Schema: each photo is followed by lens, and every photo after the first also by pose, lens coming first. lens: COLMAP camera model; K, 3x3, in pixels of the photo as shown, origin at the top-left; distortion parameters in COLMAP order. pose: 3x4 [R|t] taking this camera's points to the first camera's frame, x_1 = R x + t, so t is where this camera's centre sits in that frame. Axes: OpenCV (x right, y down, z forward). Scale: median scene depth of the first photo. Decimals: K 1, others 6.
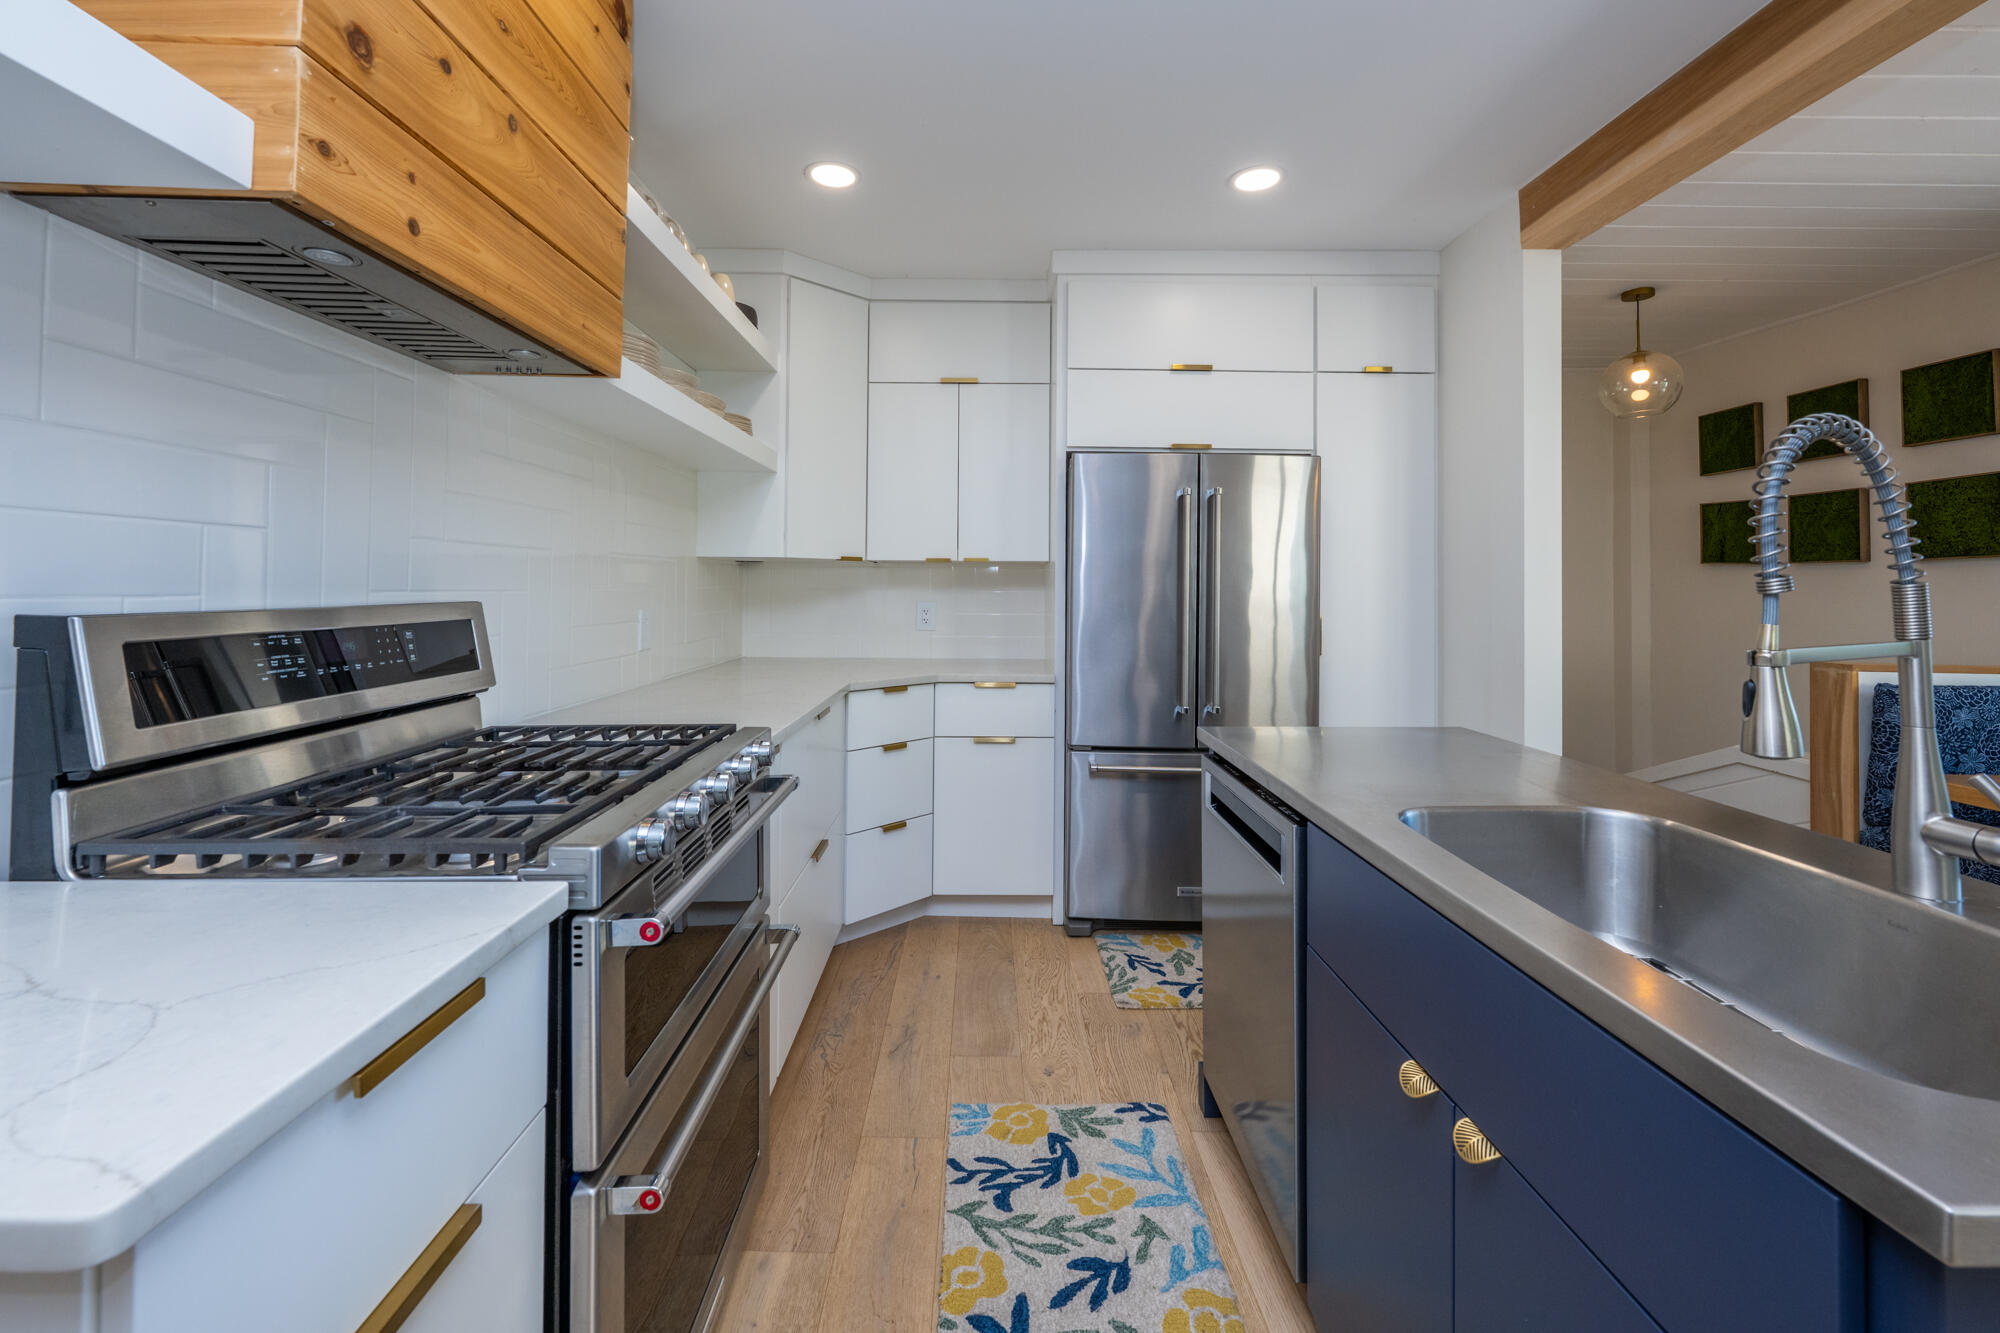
lens RADIAL K [[803.0, 0, 995.5], [0, 803.0, 574.0], [0, 0, 1]] dist [0.002878, -0.000163]
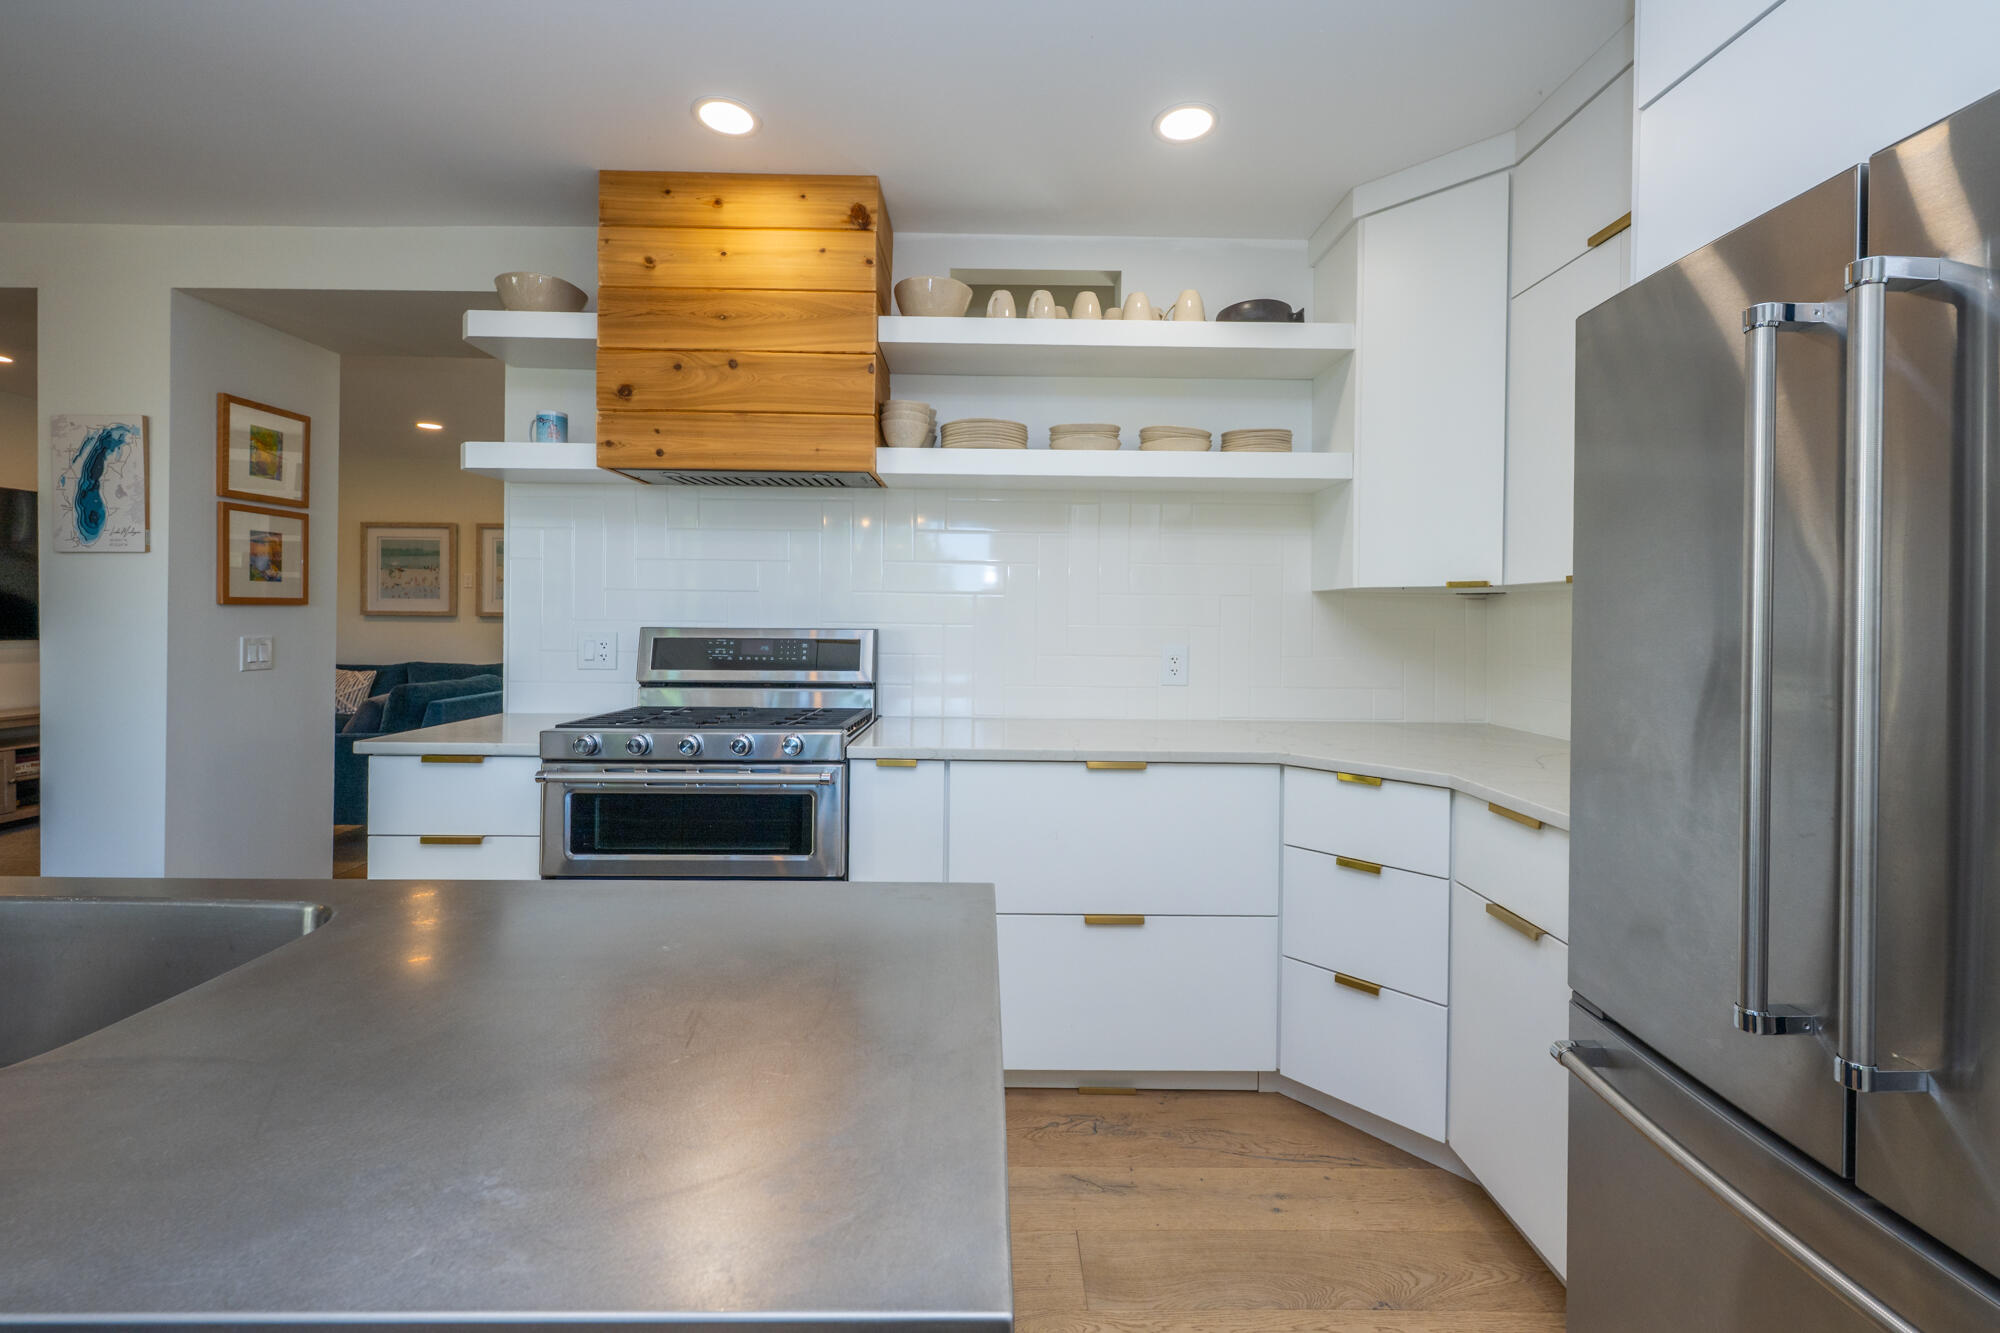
lens RADIAL K [[803.0, 0, 994.5], [0, 803.0, 623.7], [0, 0, 1]] dist [0.002878, -0.000163]
pose [[0.007167, -0.000248, -0.999974, 0.619037], [0.002720, 0.999996, -0.000229, 0.015789], [0.999971, -0.002718, 0.007168, 0.796282]]
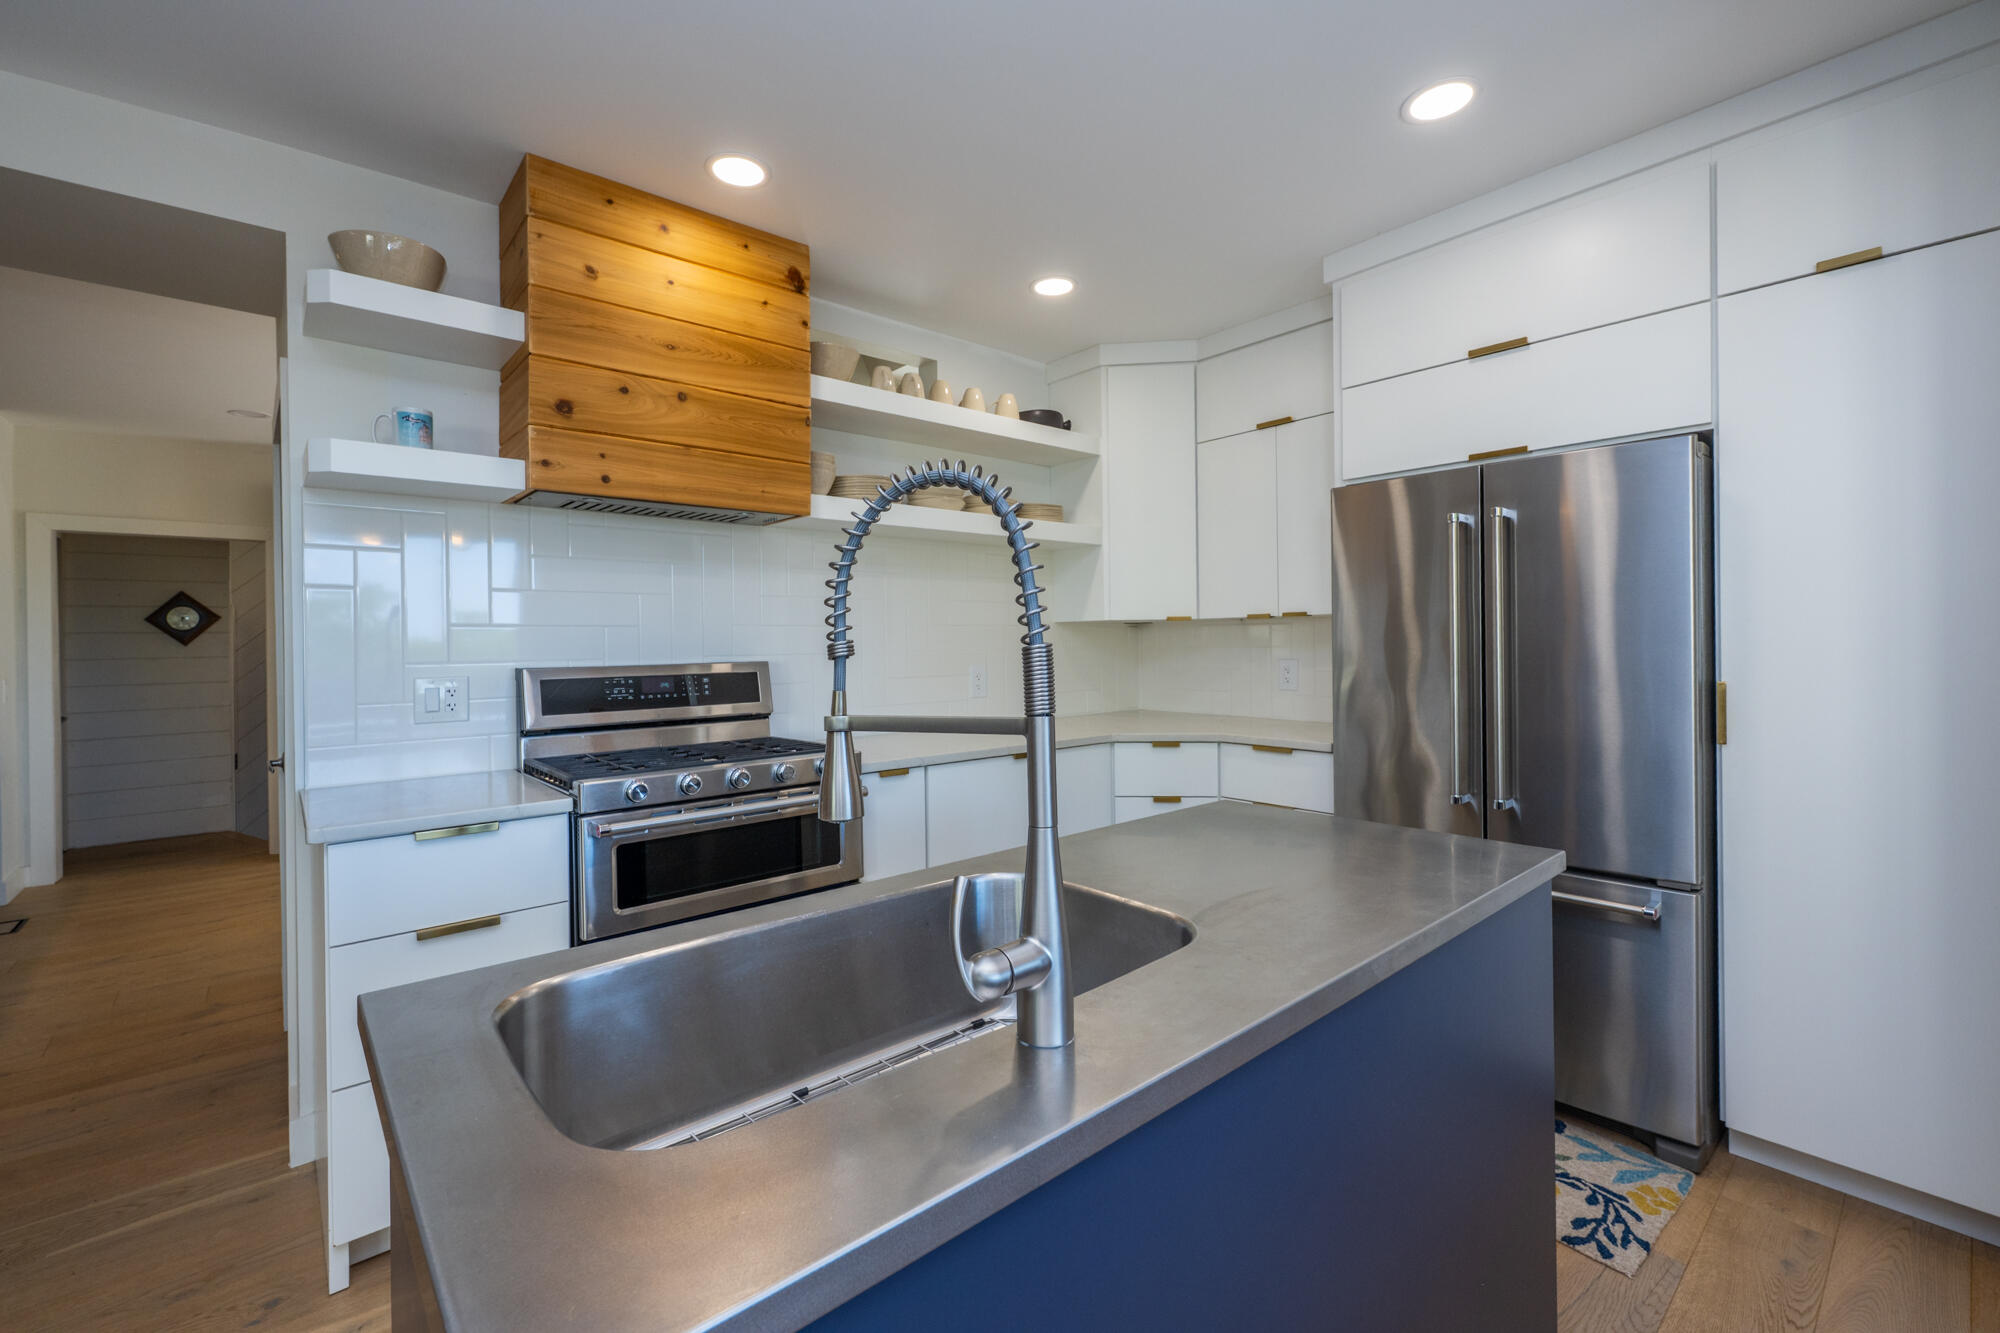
lens RADIAL K [[836.1, 0, 996.6], [0, 836.1, 646.7], [0, 0, 1]] dist [0.004418, 0.000757]
pose [[0.647426, -0.012959, -0.762018, 0.642529], [0.029764, 0.999523, 0.008290, 0.002191], [0.761547, -0.028048, 0.647503, 0.154949]]
